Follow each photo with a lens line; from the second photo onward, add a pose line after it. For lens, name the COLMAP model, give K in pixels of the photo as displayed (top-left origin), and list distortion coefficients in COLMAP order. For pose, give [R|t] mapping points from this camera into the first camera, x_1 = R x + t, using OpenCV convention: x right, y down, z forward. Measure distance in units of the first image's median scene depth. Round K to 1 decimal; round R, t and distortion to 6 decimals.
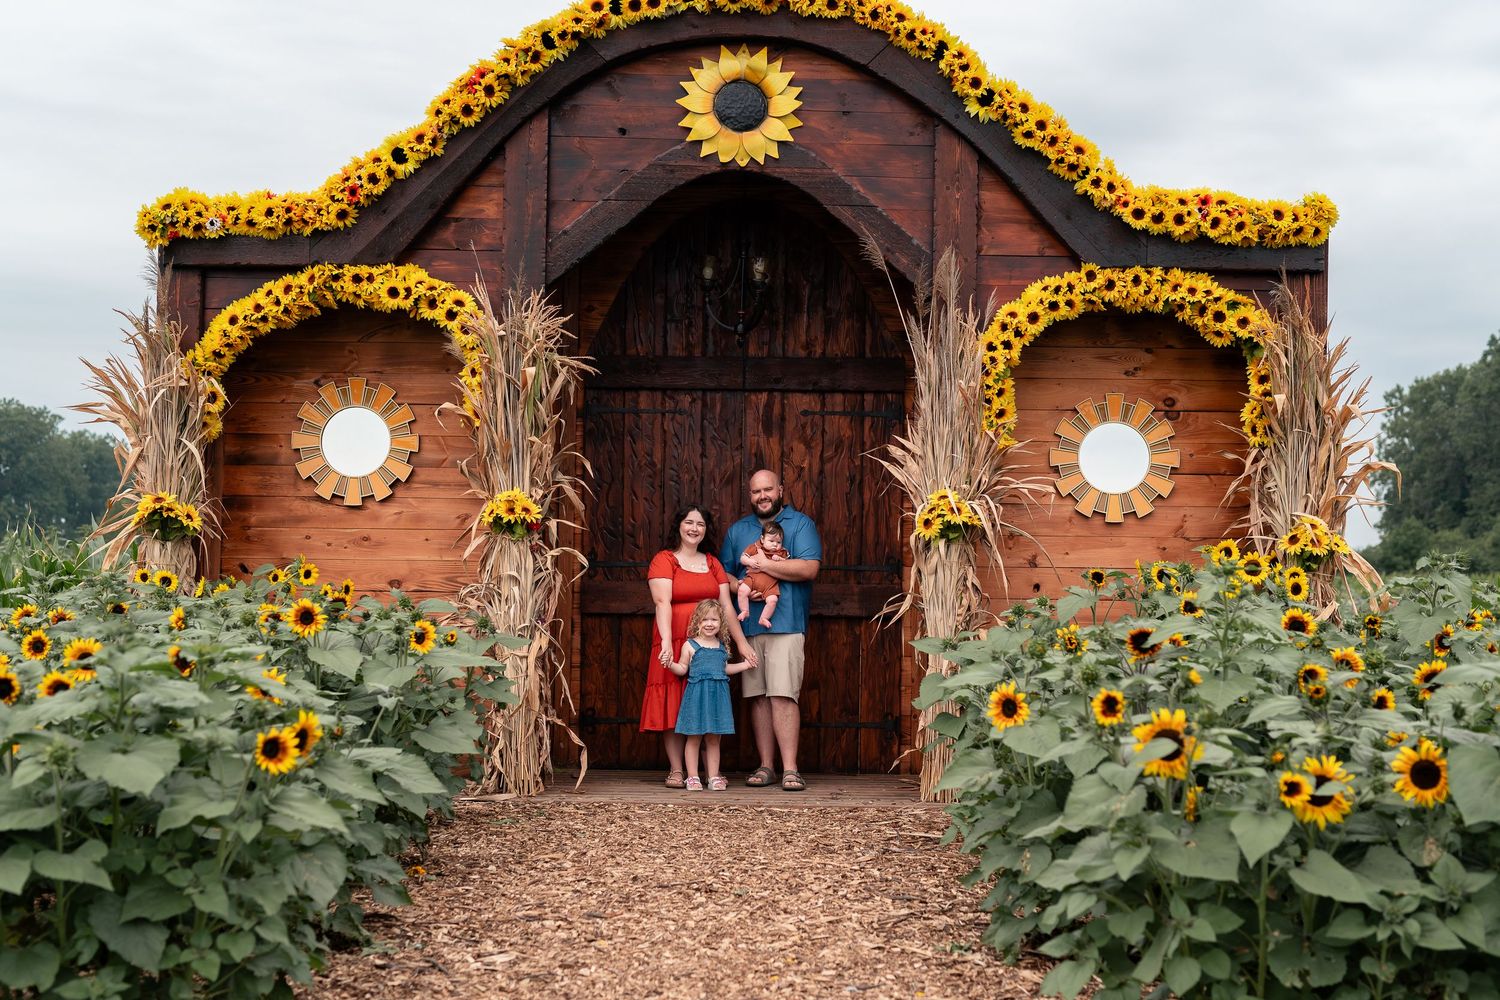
lens RADIAL K [[2125.7, 0, 832.5], [0, 2125.7, 501.6], [0, 0, 1]] dist [-0.012387, 0.148790]
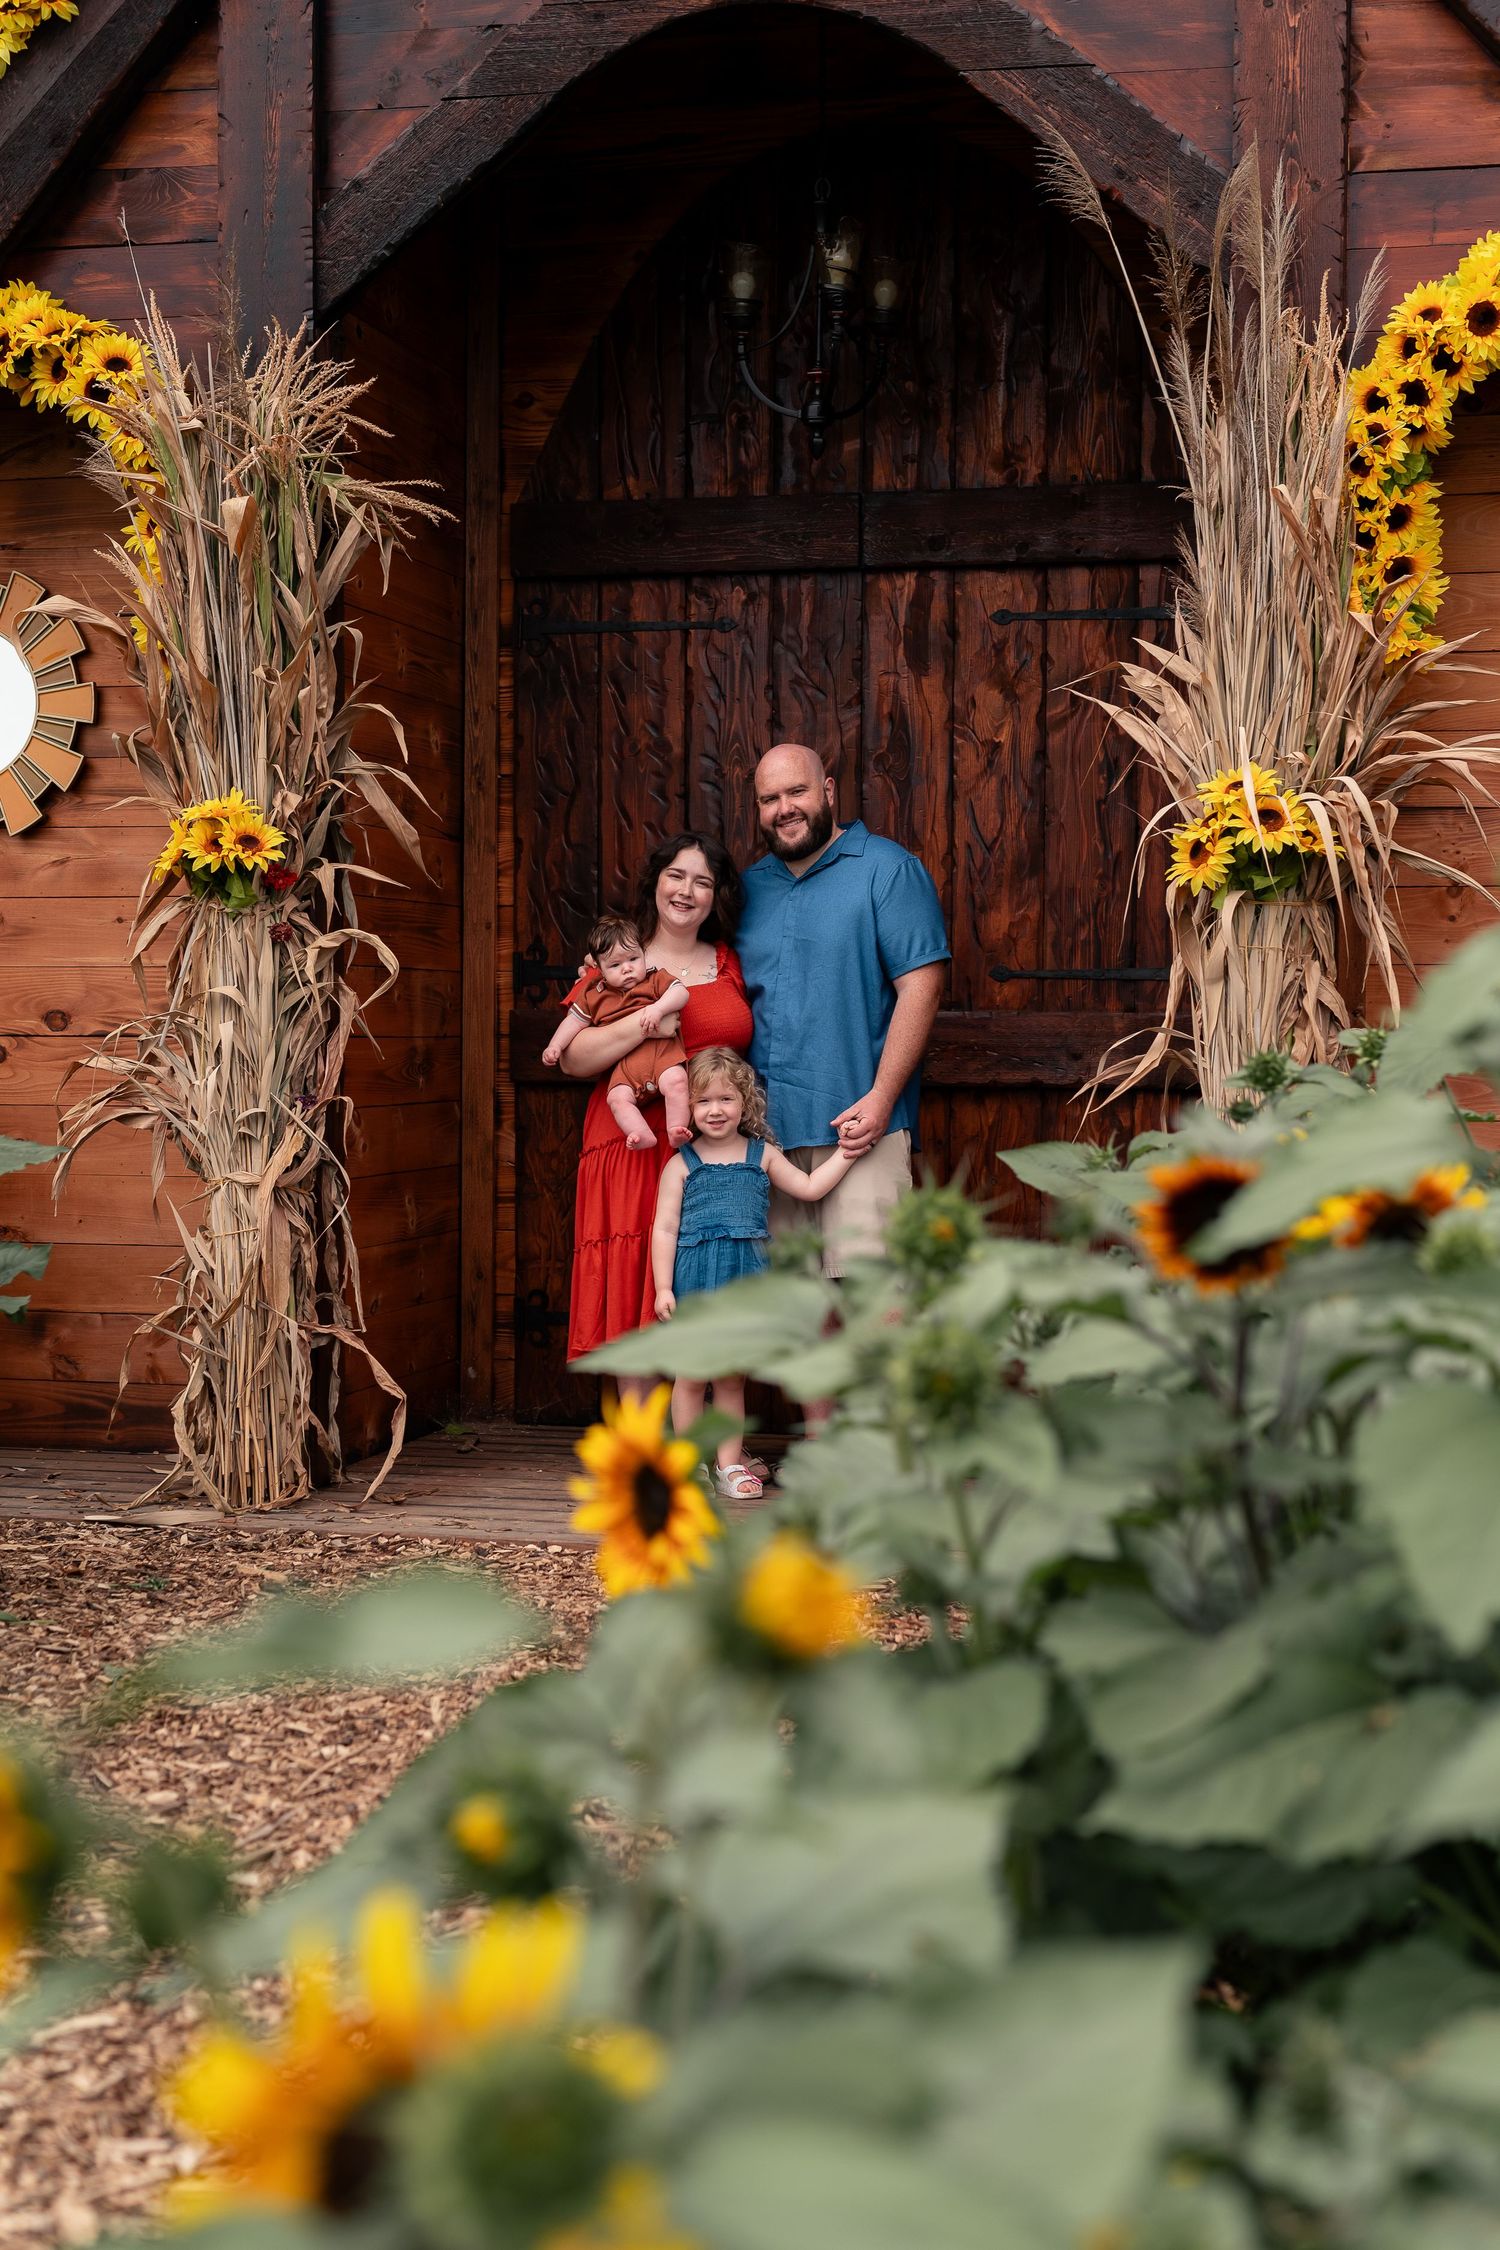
lens RADIAL K [[3300.9, 0, 718.8], [0, 3300.9, 1165.6], [0, 0, 1]] dist [-0.016209, 0.082486]
pose [[0.973459, 0.000725, -0.228859, 0.094864], [0.017639, 0.996783, 0.078185, 0.018043], [0.228179, -0.080147, 0.970315, 0.364187]]
